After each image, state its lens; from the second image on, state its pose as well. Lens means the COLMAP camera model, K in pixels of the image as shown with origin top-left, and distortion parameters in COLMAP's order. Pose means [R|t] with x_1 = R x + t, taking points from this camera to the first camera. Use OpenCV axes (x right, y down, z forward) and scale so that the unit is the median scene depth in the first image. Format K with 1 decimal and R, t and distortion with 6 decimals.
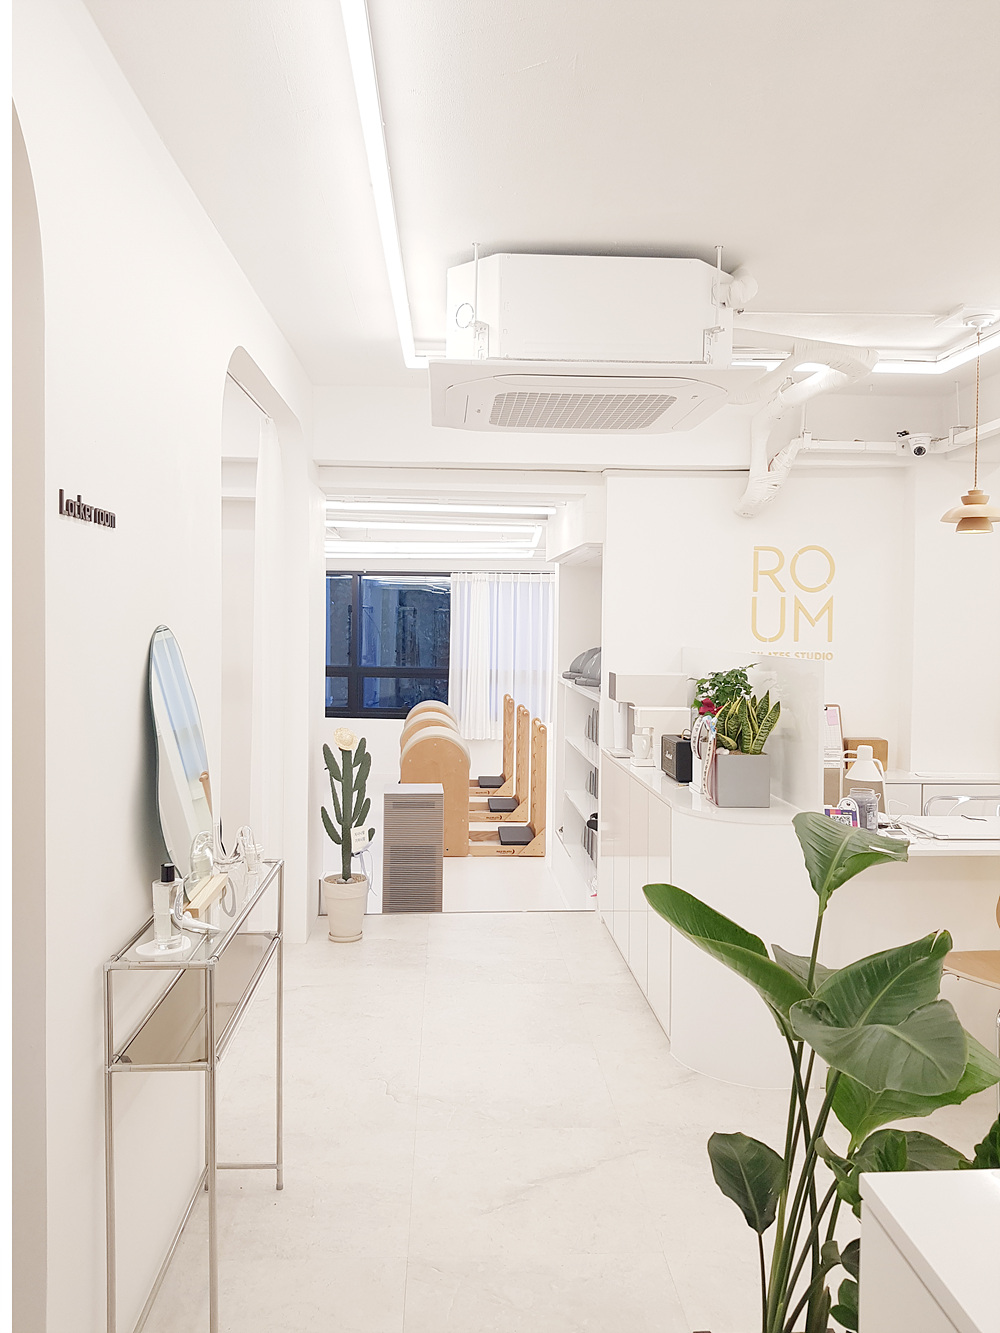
lens RADIAL K [[1027.0, 0, 500.0], [0, 1027.0, 666.5], [0, 0, 1]] dist [-0.001275, -0.000871]
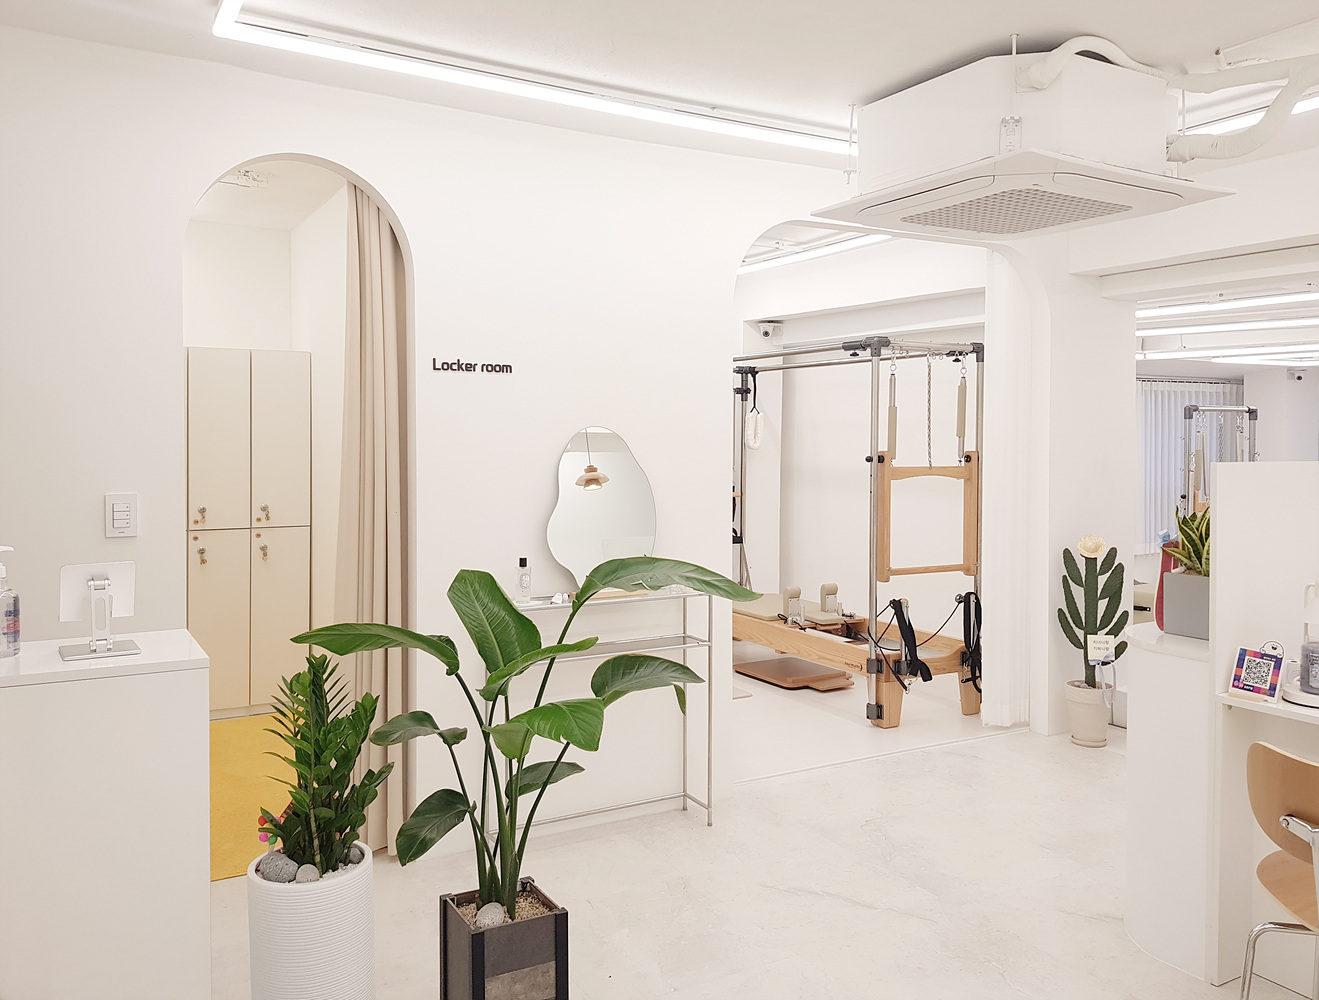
lens RADIAL K [[1038.3, 0, 661.1], [0, 1038.3, 484.7], [0, 0, 1]] dist [-0.042118, -0.002485]
pose [[0.436560, 0.027923, -0.899242, 0.637729], [-0.039743, 0.999141, 0.011730, 0.015792], [0.898797, 0.030618, 0.437295, 0.187312]]
